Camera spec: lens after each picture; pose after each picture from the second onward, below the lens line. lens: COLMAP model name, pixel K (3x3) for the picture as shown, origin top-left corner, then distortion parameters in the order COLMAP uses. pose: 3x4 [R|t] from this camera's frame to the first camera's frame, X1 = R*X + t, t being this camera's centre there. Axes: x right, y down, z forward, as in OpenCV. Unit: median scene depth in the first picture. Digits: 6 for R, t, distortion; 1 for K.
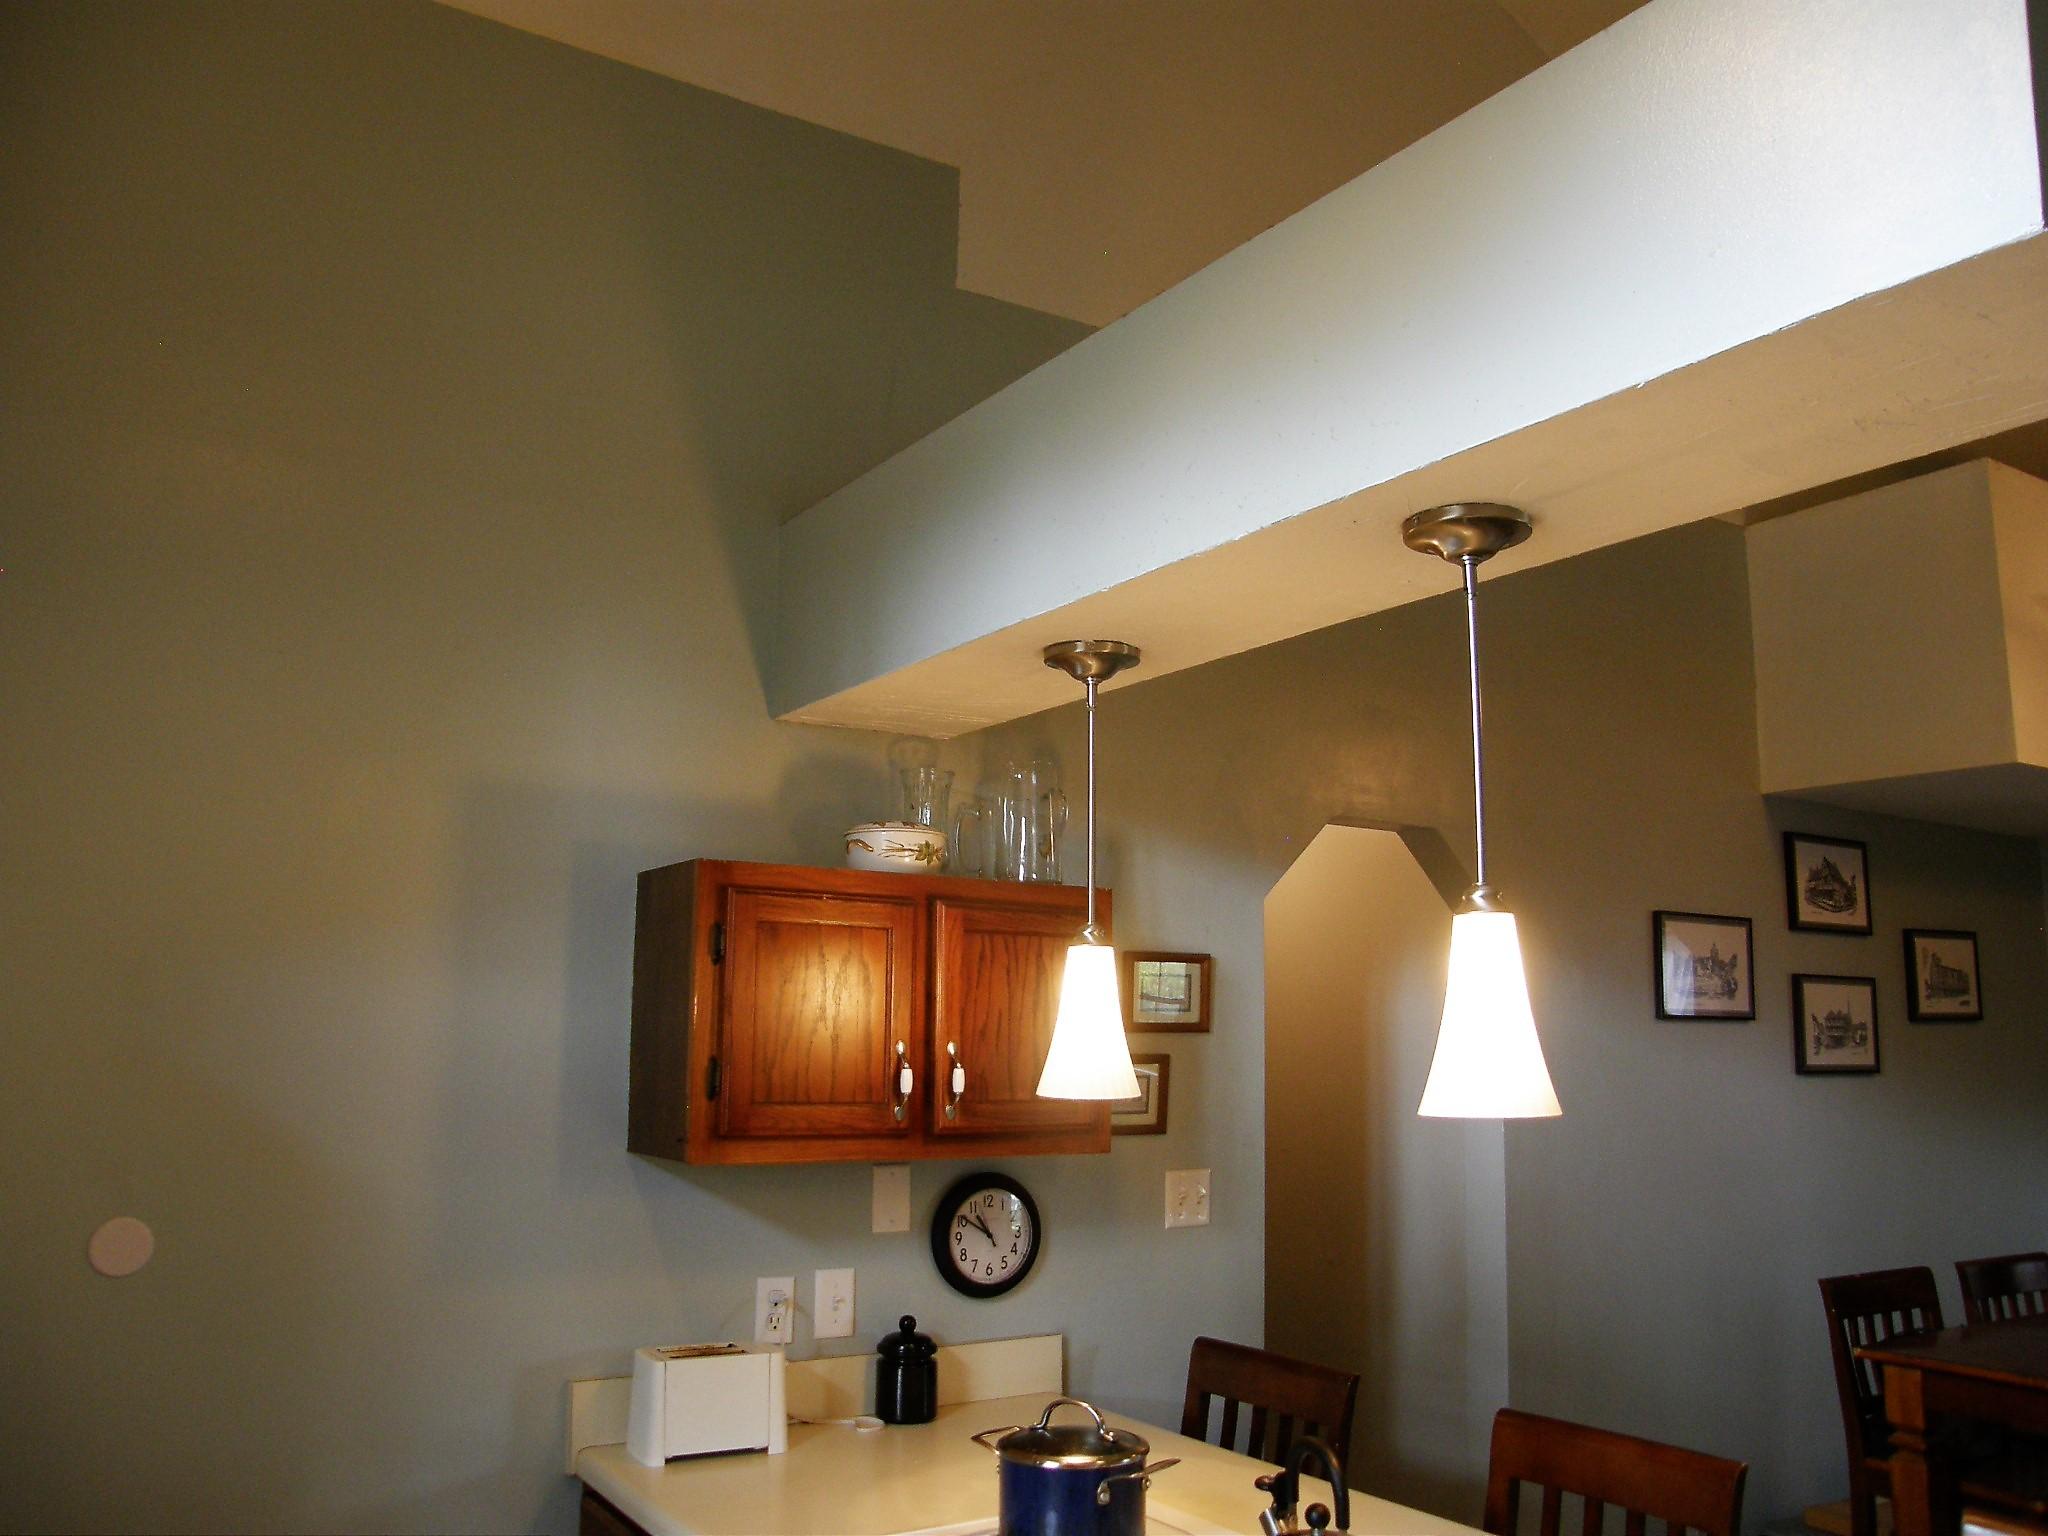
lens RADIAL K [[1654.0, 0, 1032.7], [0, 1654.0, 776.0], [0, 0, 1]] dist [-0.163277, 0.136019]
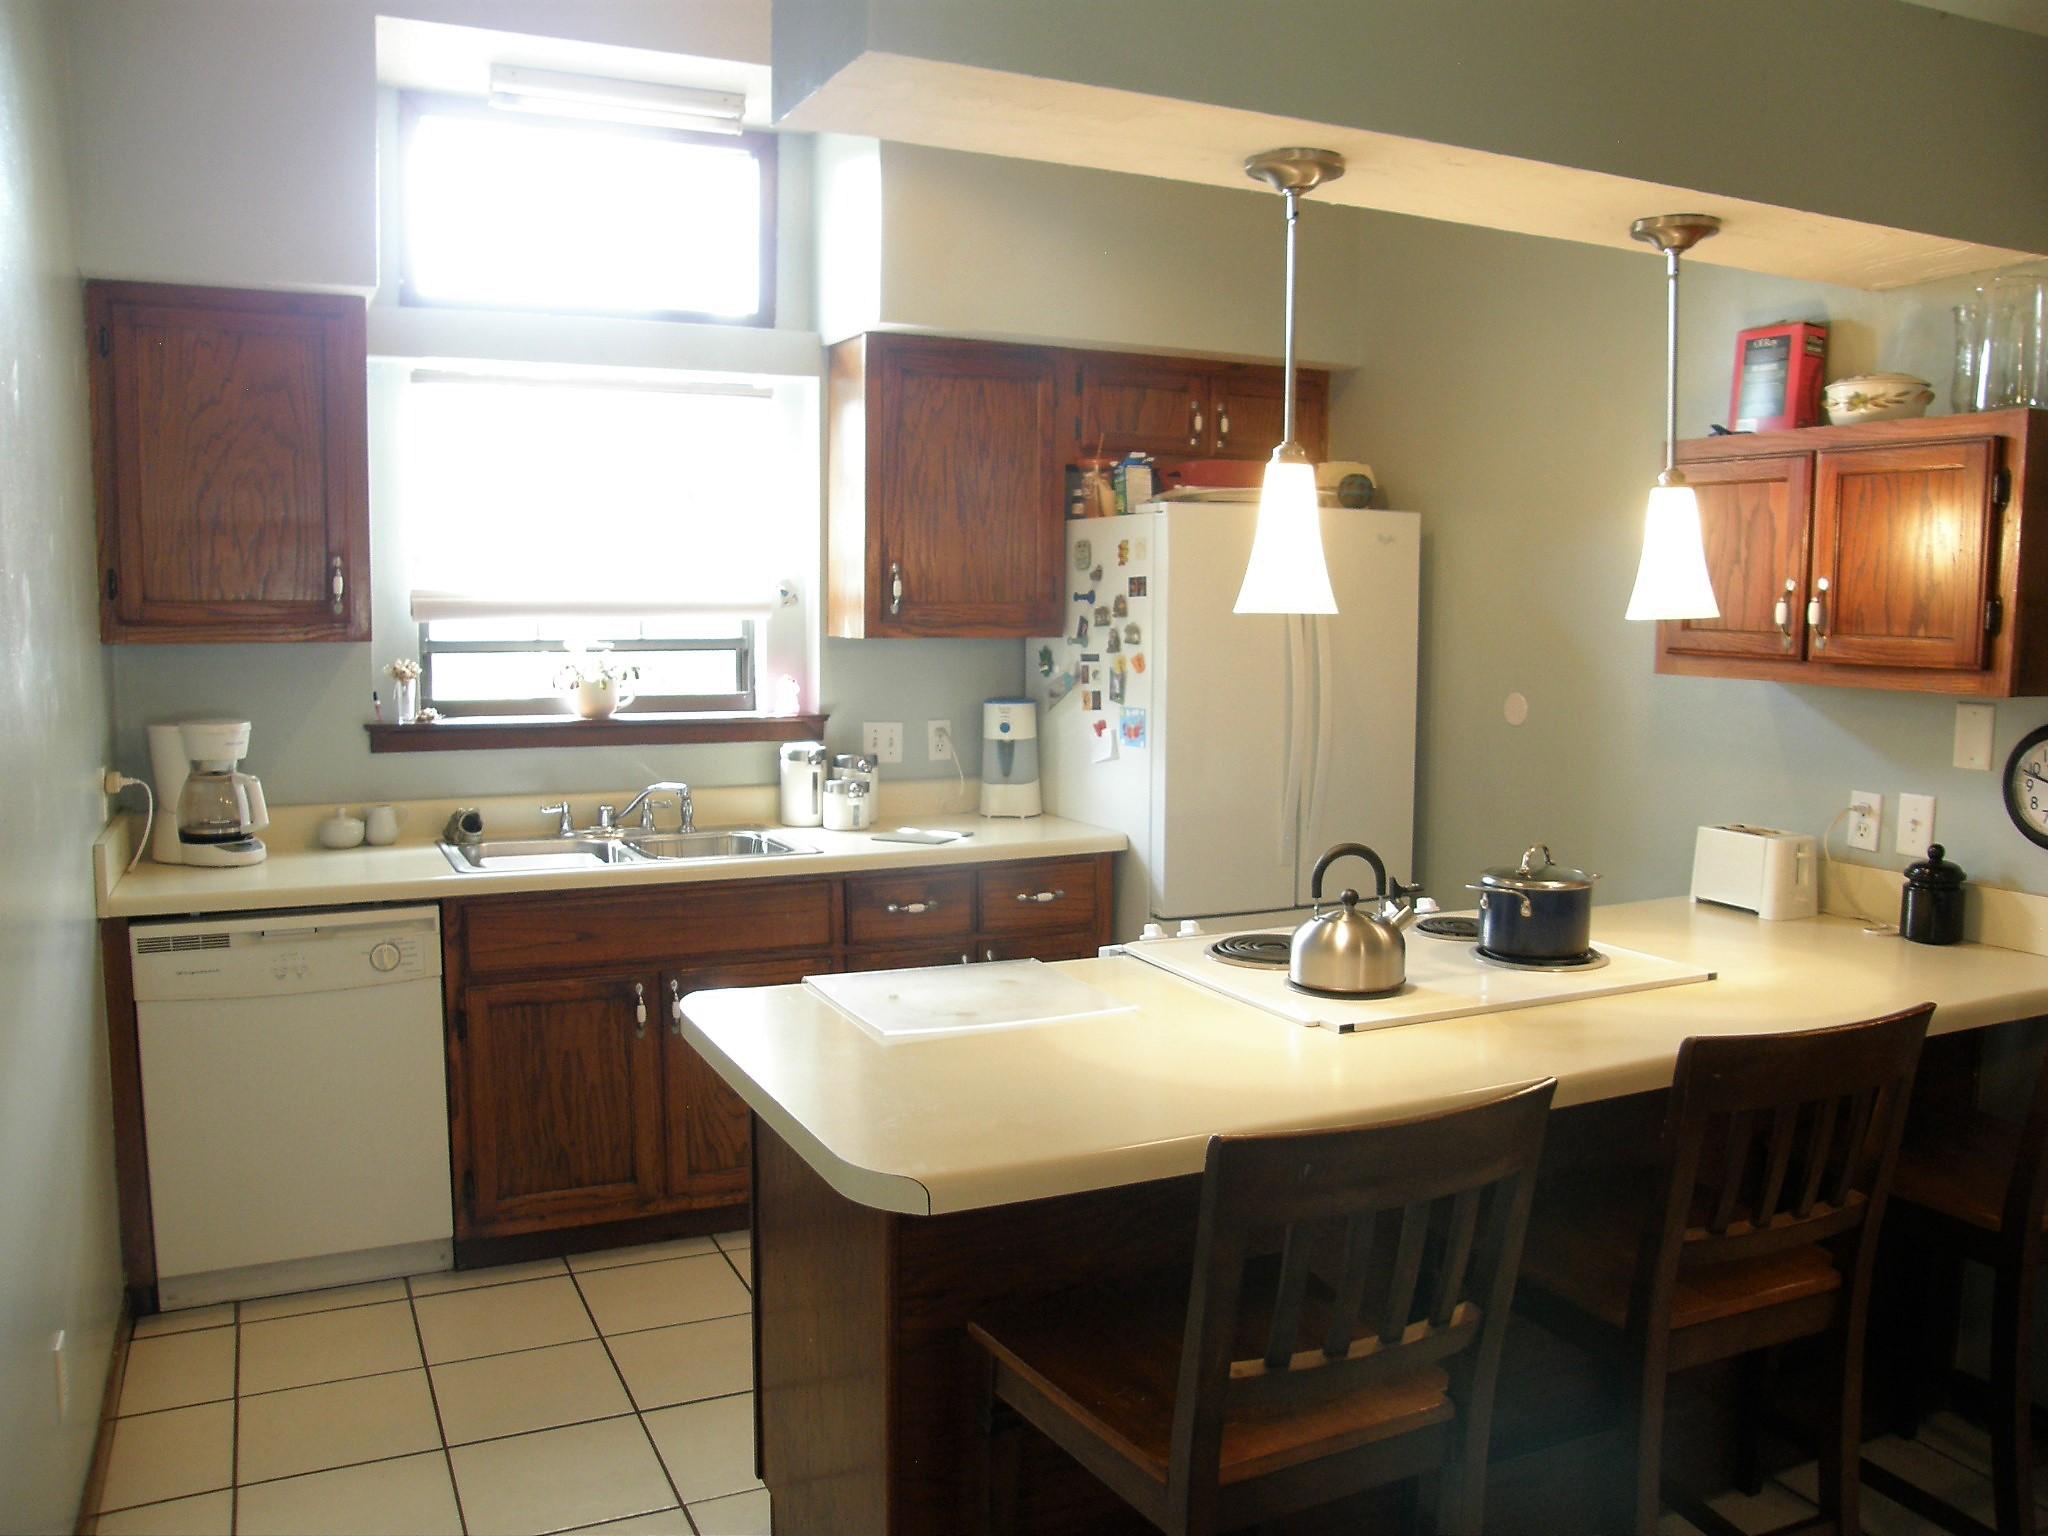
lens RADIAL K [[1654.0, 0, 1041.3], [0, 1654.0, 779.3], [0, 0, 1]] dist [-0.163277, 0.136019]
pose [[-0.122314, 0.097149, -0.987725, 0.725321], [0.146040, 0.986127, 0.078907, 0.089898], [0.981688, -0.134596, -0.134805, 0.414035]]
